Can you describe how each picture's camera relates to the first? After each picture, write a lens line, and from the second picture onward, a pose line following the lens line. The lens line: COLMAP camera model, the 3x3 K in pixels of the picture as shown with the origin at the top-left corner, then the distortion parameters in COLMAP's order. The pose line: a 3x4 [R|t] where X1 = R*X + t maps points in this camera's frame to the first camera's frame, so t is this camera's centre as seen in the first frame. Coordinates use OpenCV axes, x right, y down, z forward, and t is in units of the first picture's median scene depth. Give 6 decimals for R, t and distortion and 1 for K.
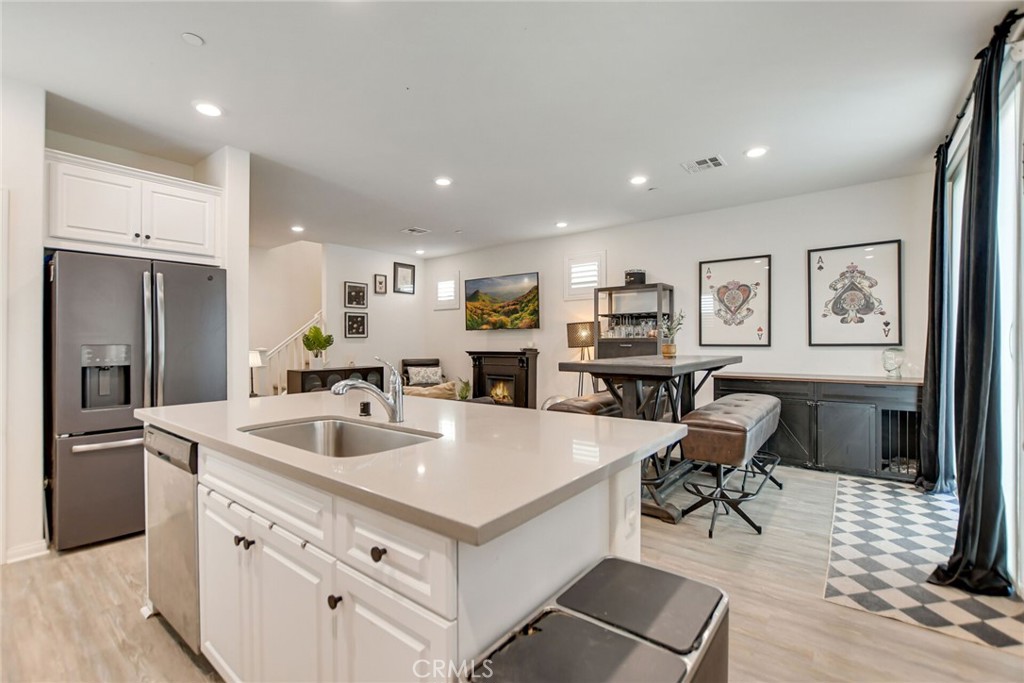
lens RADIAL K [[449.1, 0, 508.8], [0, 449.1, 347.3], [0, 0, 1]] dist [-0.015346, 0.001662]
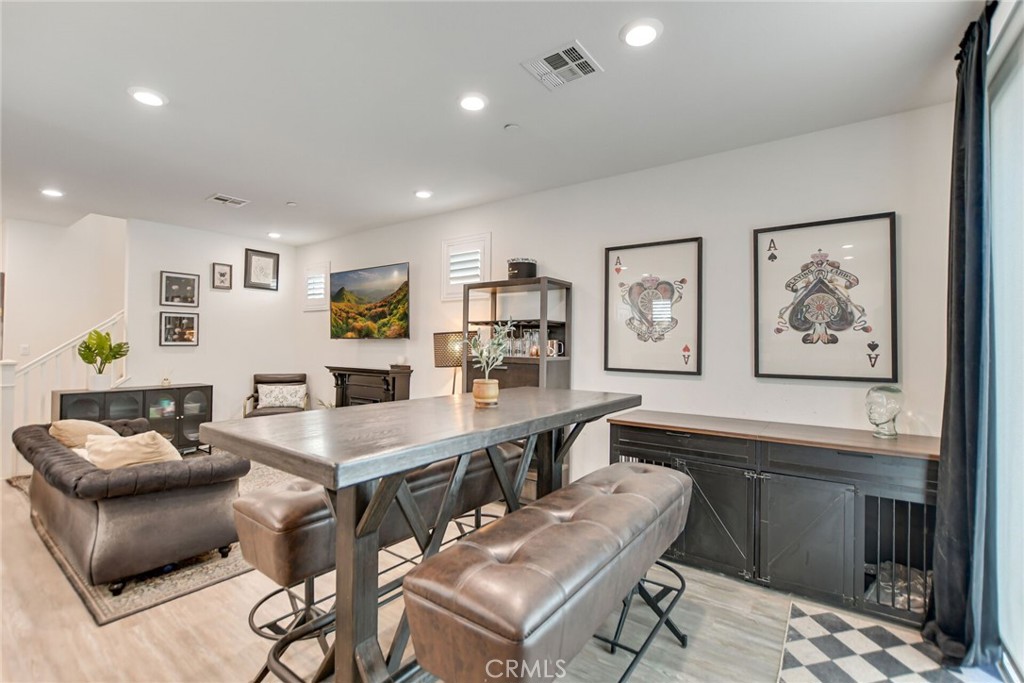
lens RADIAL K [[449.1, 0, 509.5], [0, 449.1, 341.6], [0, 0, 1]] dist [-0.015346, 0.001662]
pose [[0.999502, 0.017859, 0.026014, 0.267657], [-0.017310, 0.999626, -0.021191, -0.030515], [-0.026383, 0.020730, 0.999437, 0.321548]]
